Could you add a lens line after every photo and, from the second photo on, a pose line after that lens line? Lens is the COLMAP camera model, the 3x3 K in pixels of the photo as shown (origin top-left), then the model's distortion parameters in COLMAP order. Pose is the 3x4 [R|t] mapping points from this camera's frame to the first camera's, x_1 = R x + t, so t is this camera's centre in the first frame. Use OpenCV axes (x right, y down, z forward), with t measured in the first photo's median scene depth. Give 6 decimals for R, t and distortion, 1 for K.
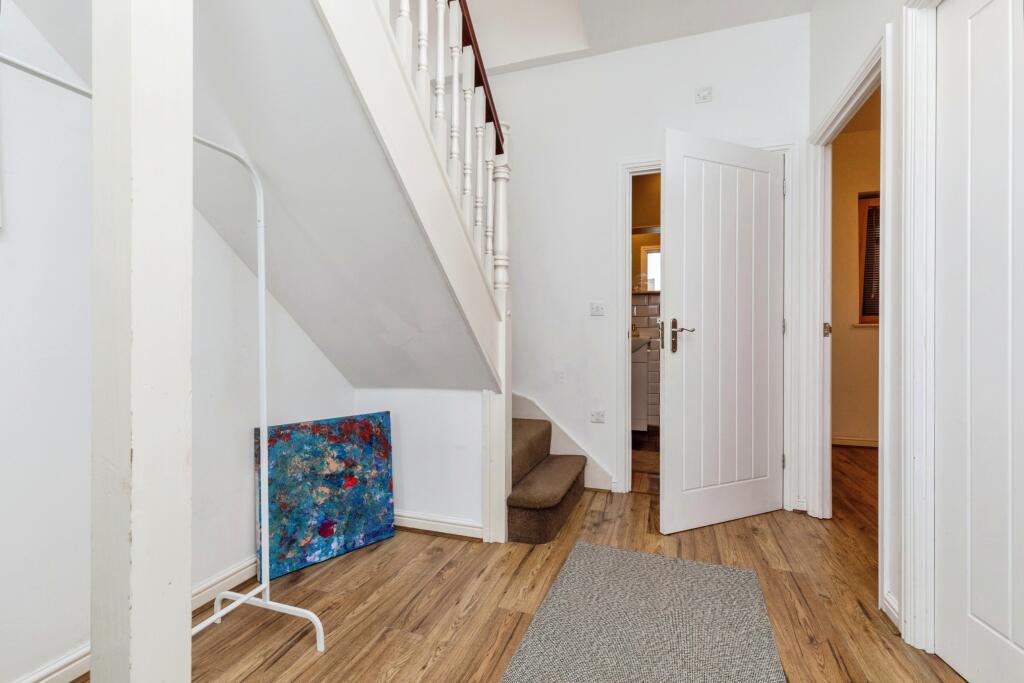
lens RADIAL K [[467.2, 0, 511.4], [0, 467.2, 336.4], [0, 0, 1]] dist [0.002154, 0.000412]
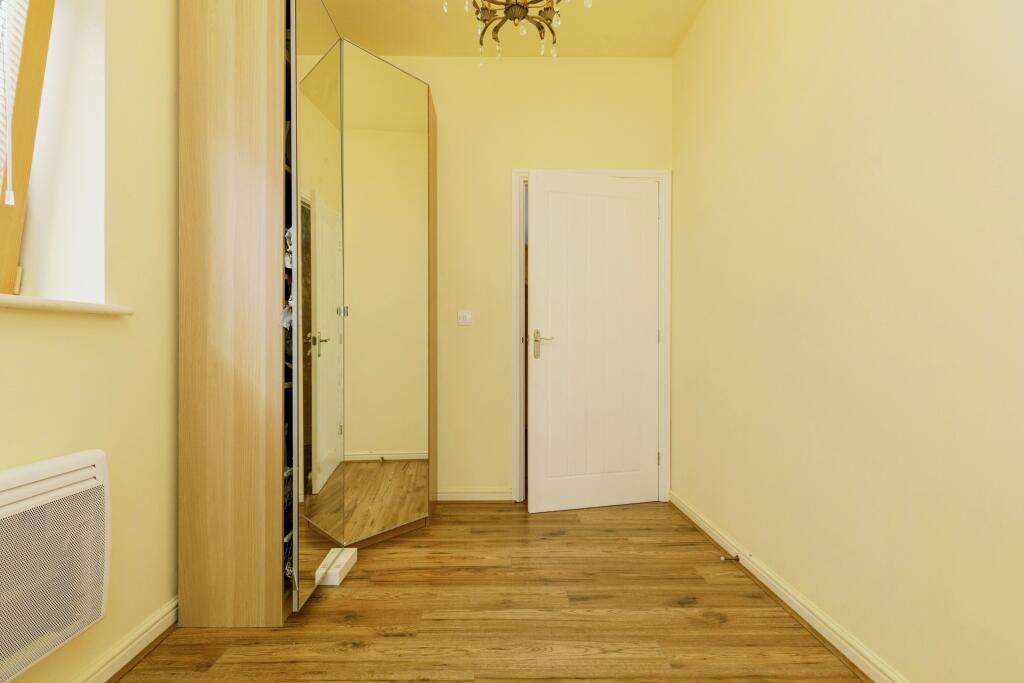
lens RADIAL K [[467.2, 0, 510.1], [0, 467.2, 345.9], [0, 0, 1]] dist [0.002154, 0.000412]
pose [[0.350949, -0.009404, -0.936347, 0.515684], [-0.001582, 0.999942, -0.010636, -0.004059], [0.936393, 0.005214, 0.350914, 0.405889]]
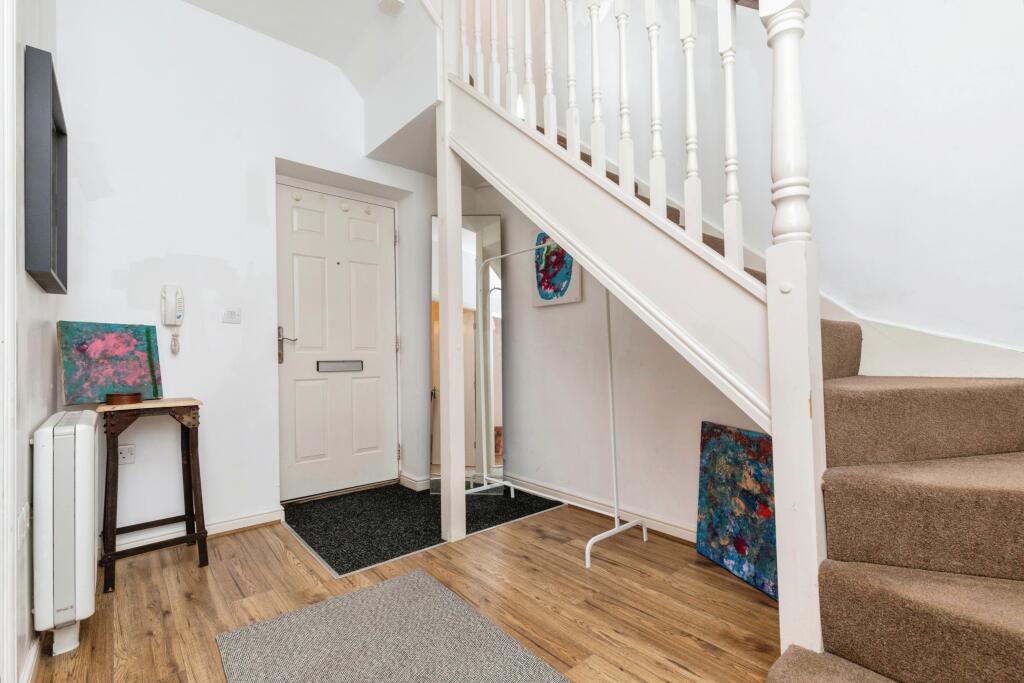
lens RADIAL K [[467.2, 0, 515.1], [0, 467.2, 347.2], [0, 0, 1]] dist [0.002154, 0.000412]
pose [[-0.507057, -0.009594, -0.861859, 0.668239], [0.007148, 0.999857, -0.015335, 0.022983], [0.861883, -0.013937, -0.506916, 1.115223]]
